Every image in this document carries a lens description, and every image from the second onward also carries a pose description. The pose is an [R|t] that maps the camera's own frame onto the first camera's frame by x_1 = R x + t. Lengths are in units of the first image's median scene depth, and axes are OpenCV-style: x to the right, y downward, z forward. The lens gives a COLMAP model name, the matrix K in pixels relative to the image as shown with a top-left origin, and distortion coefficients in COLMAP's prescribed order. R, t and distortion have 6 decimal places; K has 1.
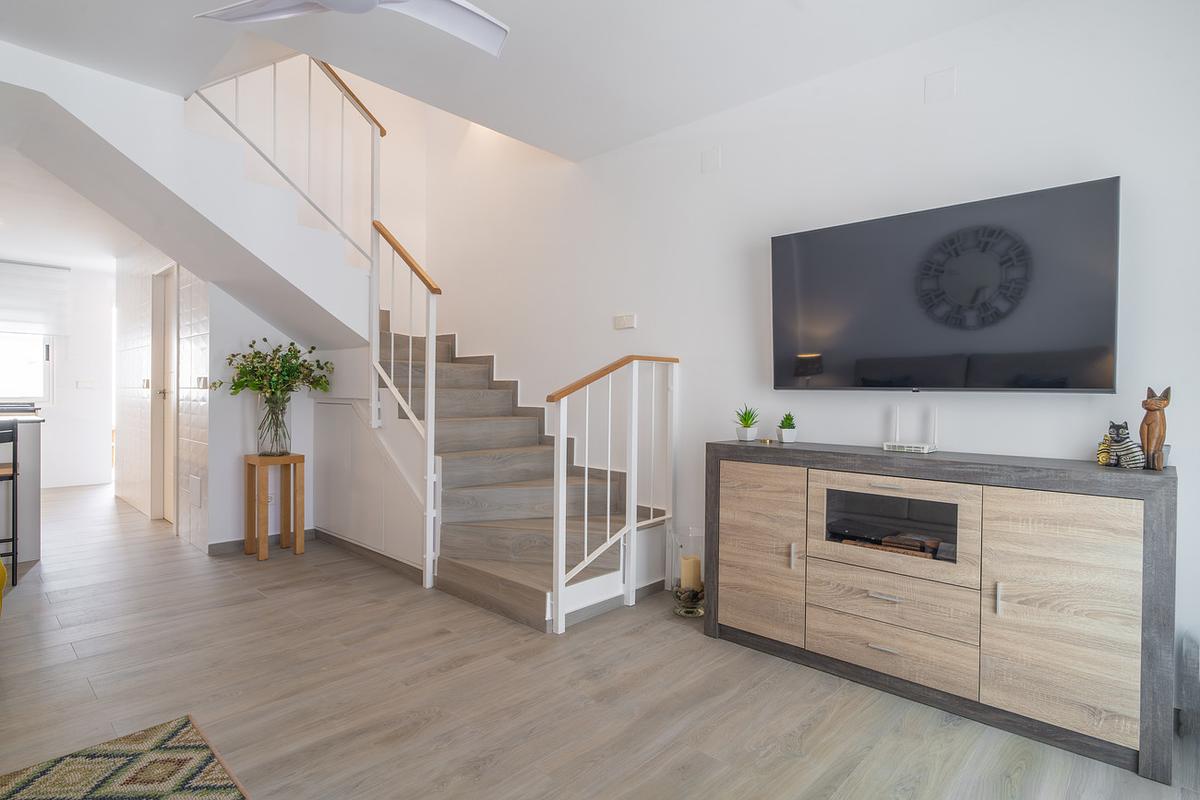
lens RADIAL K [[612.5, 0, 594.5], [0, 612.5, 398.4], [0, 0, 1]] dist [0.001571, 0.000416]
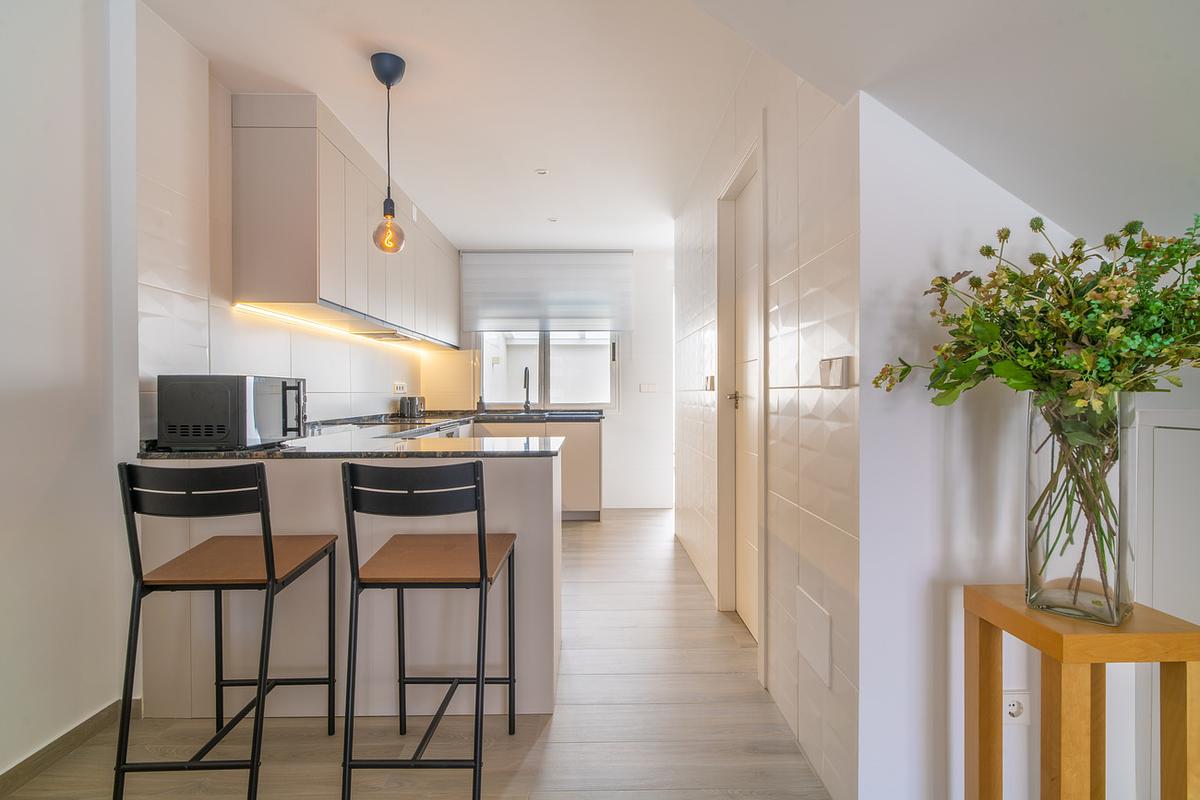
lens RADIAL K [[612.5, 0, 599.3], [0, 612.5, 401.7], [0, 0, 1]] dist [0.001571, 0.000416]
pose [[0.697879, -0.001970, -0.716213, -0.377124], [0.003494, 0.999994, 0.000655, -0.006289], [0.716208, -0.002959, 0.697881, 0.502901]]
